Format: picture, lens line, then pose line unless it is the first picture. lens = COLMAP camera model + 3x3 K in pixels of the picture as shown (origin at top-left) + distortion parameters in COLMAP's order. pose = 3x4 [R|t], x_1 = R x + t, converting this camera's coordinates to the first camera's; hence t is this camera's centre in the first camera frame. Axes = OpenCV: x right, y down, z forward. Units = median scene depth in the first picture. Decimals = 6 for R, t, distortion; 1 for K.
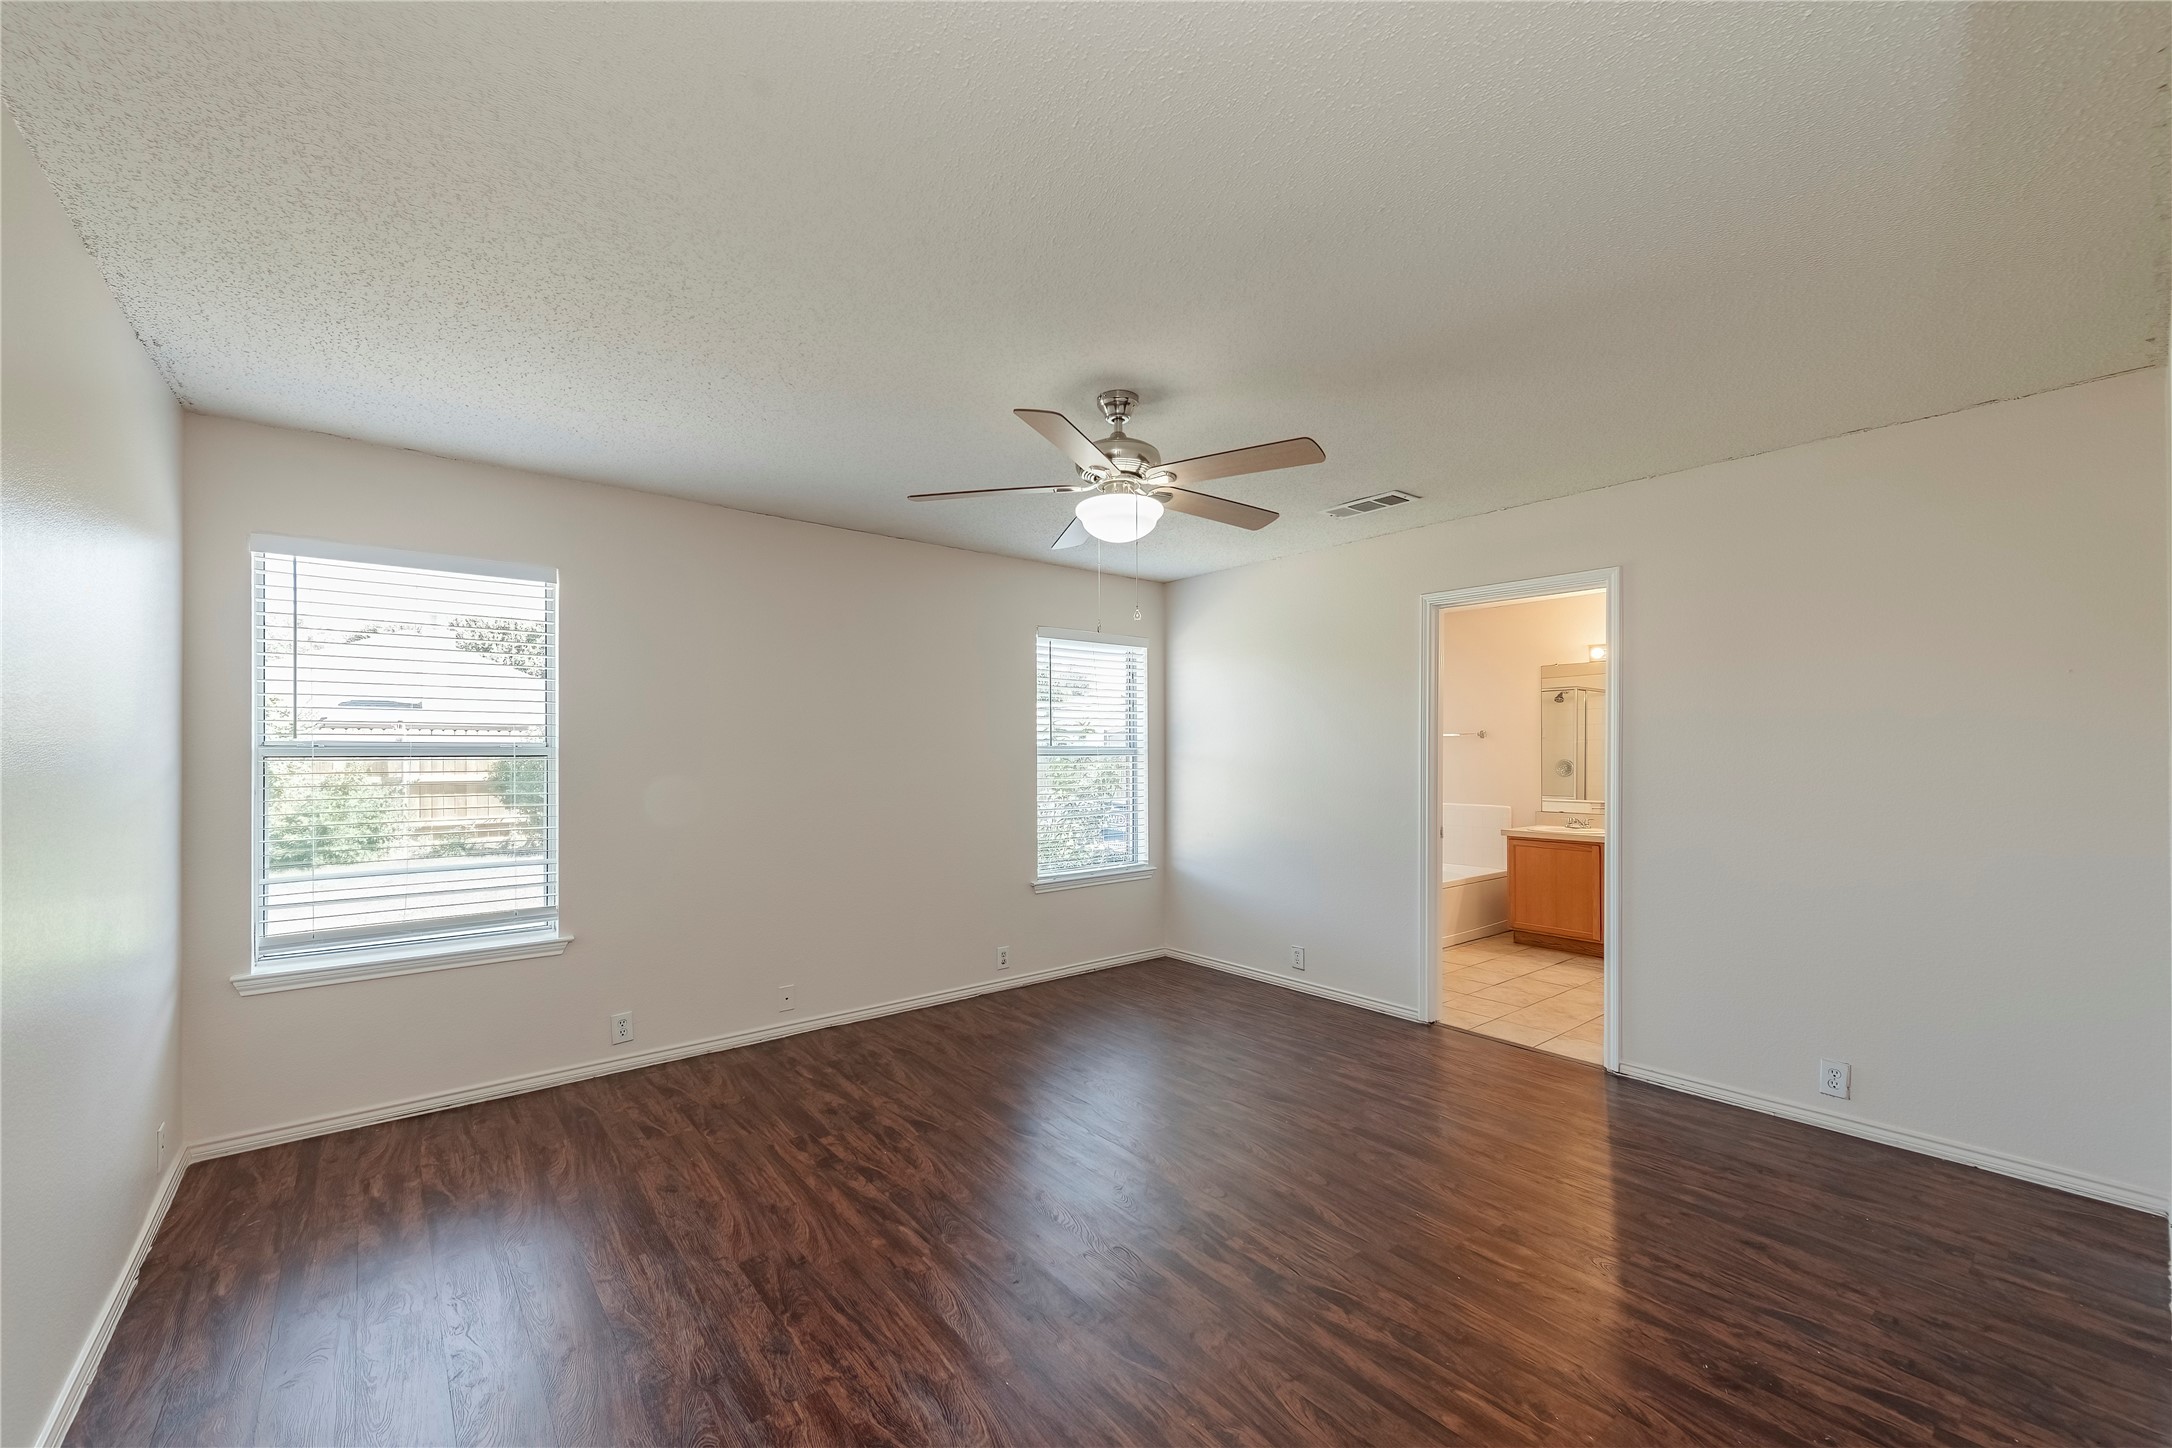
lens RADIAL K [[851.5, 0, 1092.0], [0, 851.5, 732.7], [0, 0, 1]] dist [0.000038, 0.000083]
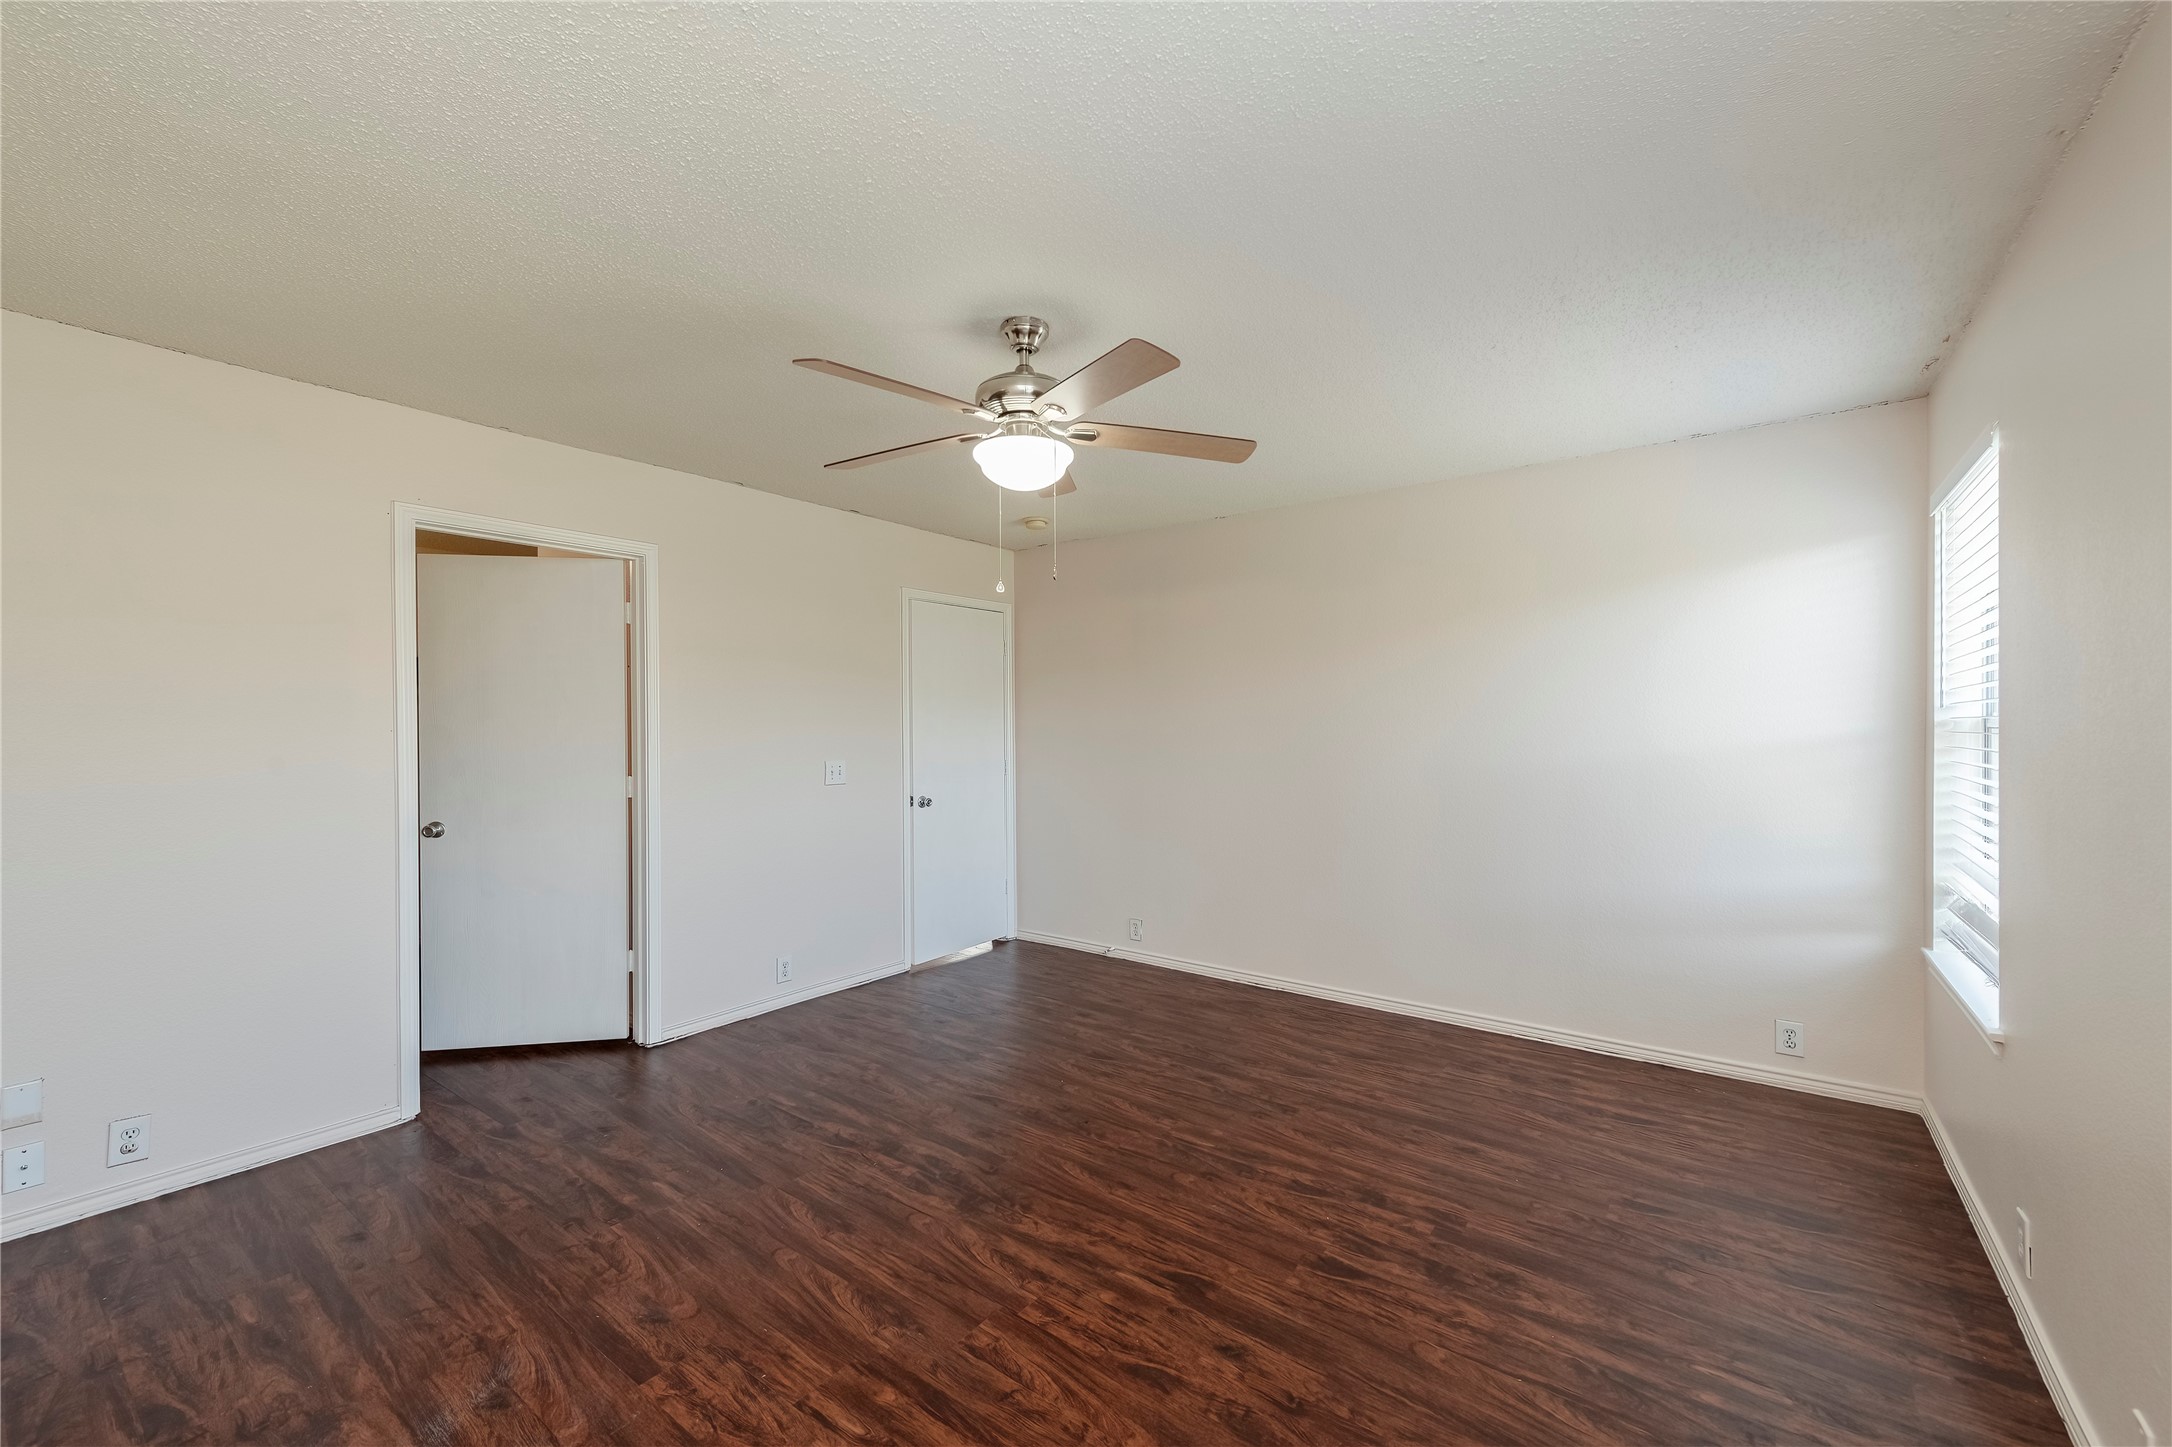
lens RADIAL K [[851.5, 0, 1092.0], [0, 851.5, 732.2], [0, 0, 1]] dist [0.000038, 0.000083]
pose [[-0.971413, 0.005580, -0.237331, 0.164784], [0.008644, 0.999892, -0.011872, 0.044049], [0.237239, -0.013584, -0.971356, 1.773862]]
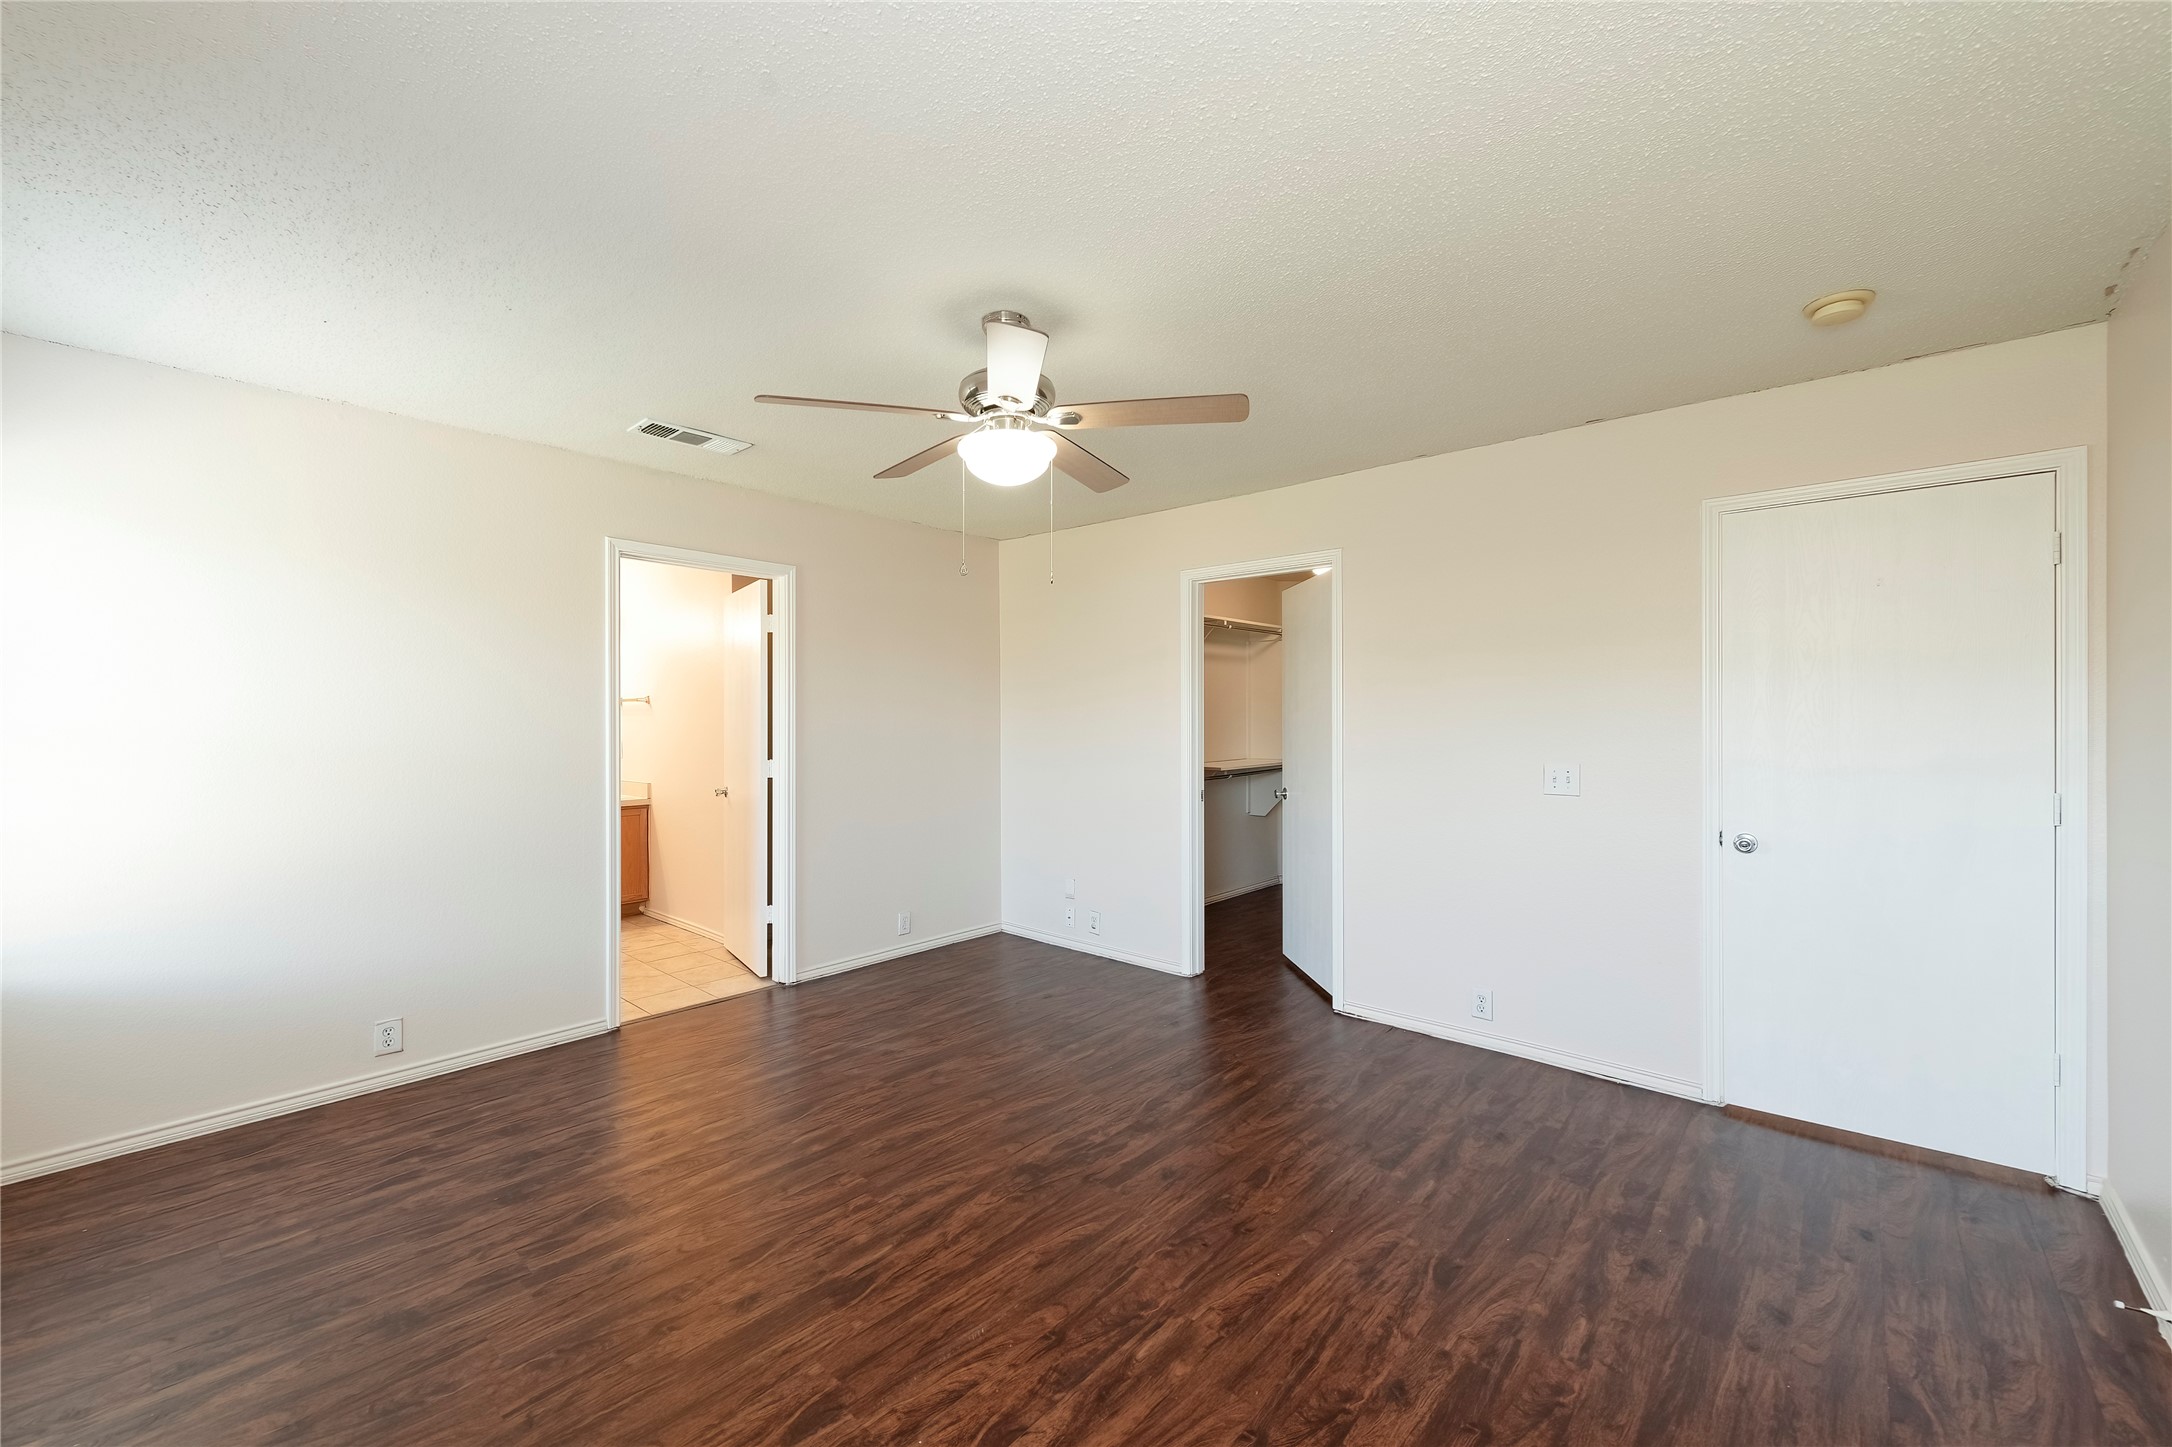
lens RADIAL K [[872.3, 0, 1073.5], [0, 872.3, 730.8], [0, 0, 1]] dist [0.016802, -0.008375]
pose [[-0.149801, -0.016103, 0.988585, -0.828897], [-0.021568, 0.999683, 0.013015, 0.025902], [-0.988481, -0.019372, -0.150100, 1.019788]]
